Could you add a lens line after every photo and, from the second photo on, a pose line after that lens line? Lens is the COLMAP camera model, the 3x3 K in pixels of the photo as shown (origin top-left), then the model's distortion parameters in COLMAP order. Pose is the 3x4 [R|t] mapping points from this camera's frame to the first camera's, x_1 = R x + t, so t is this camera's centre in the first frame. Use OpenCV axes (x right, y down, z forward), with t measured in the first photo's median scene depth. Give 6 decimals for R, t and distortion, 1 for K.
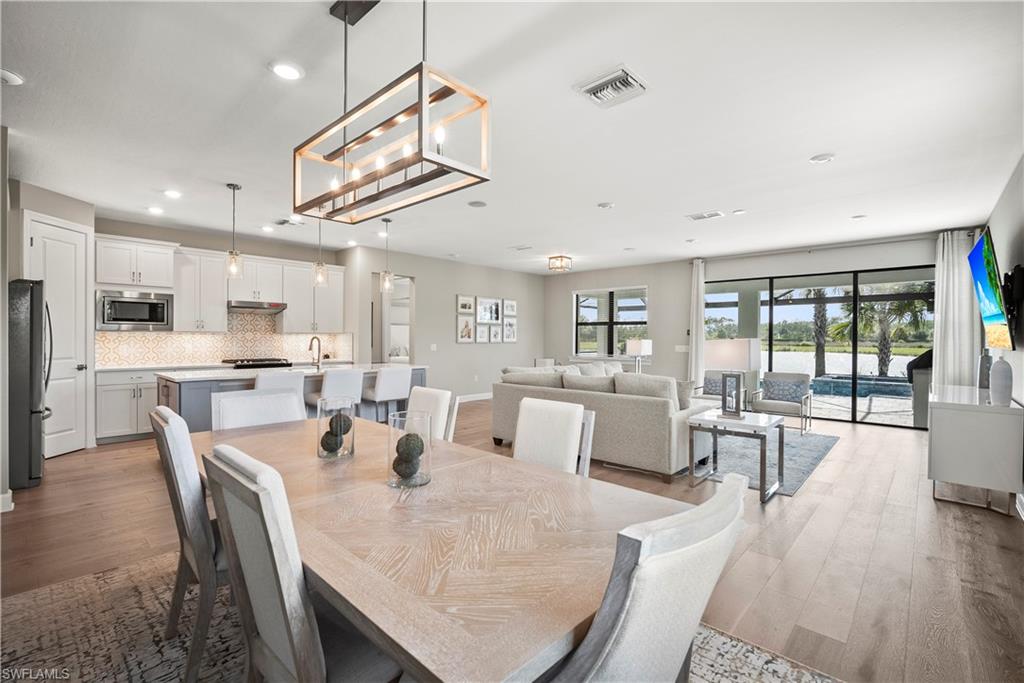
lens RADIAL K [[456.2, 0, 512.8], [0, 456.2, 336.3], [0, 0, 1]] dist [-0.009462, 0.001037]
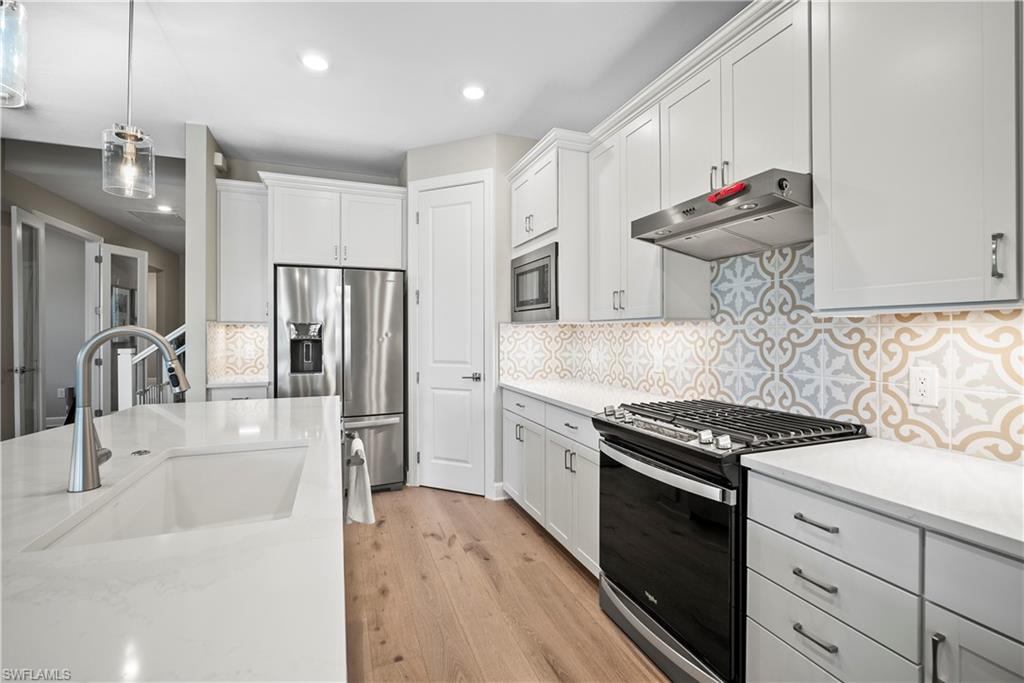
lens RADIAL K [[450.4, 0, 515.4], [0, 450.4, 334.5], [0, 0, 1]] dist [-0.012893, 0.000539]
pose [[-0.434034, 0.000516, -0.900896, -0.233245], [0.002949, 0.999995, -0.000849, 0.003025], [0.900892, -0.003025, -0.434033, 0.878133]]
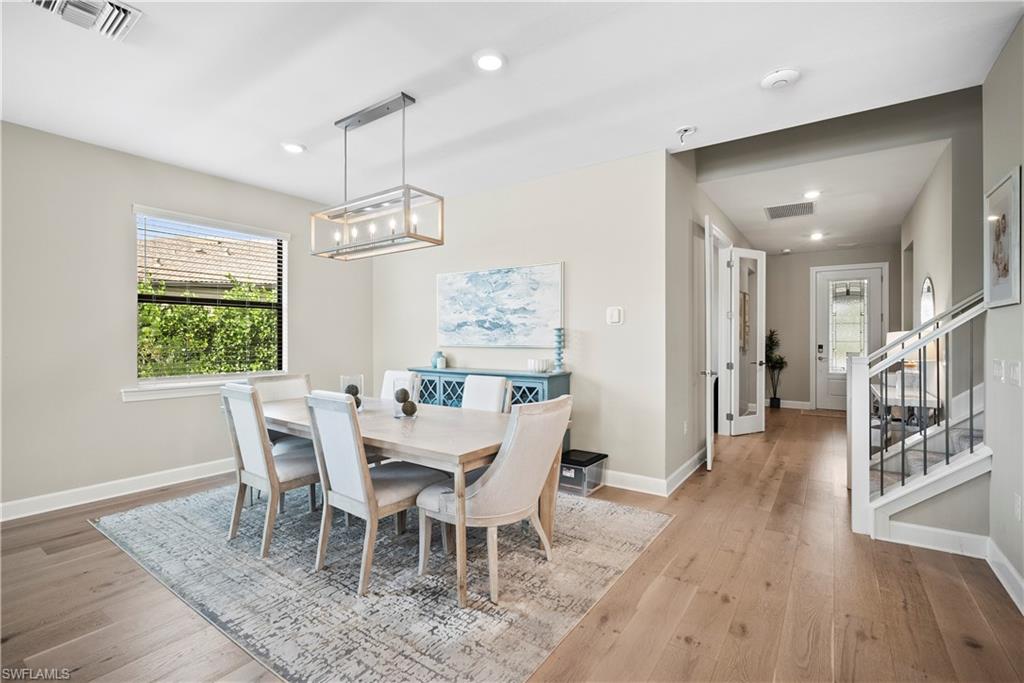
lens RADIAL K [[460.7, 0, 514.9], [0, 460.7, 334.6], [0, 0, 1]] dist [-0.010941, 0.000710]
pose [[-0.990631, -0.005682, -0.136445, -0.138331], [-0.004442, 0.999946, -0.009387, 0.002463], [0.136491, -0.008693, -0.990603, 0.646404]]
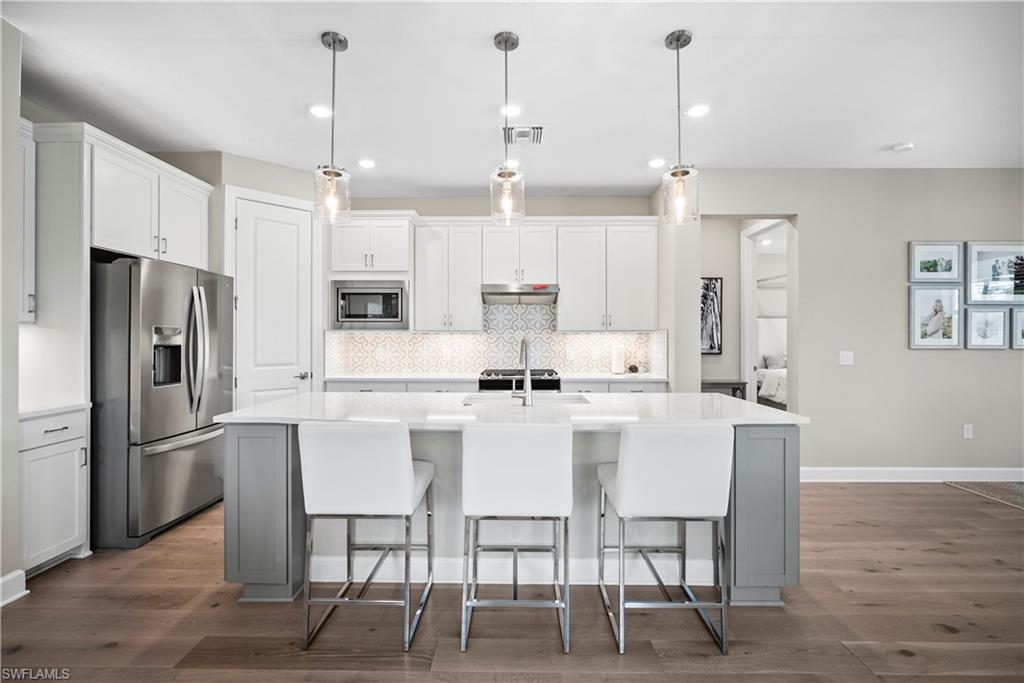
lens RADIAL K [[456.2, 0, 512.8], [0, 456.2, 336.3], [0, 0, 1]] dist [-0.009462, 0.001037]
pose [[0.671006, -0.006555, -0.741423, -0.062323], [0.005315, 0.999978, -0.004031, 0.002202], [0.741433, -0.001236, 0.671025, 0.472670]]
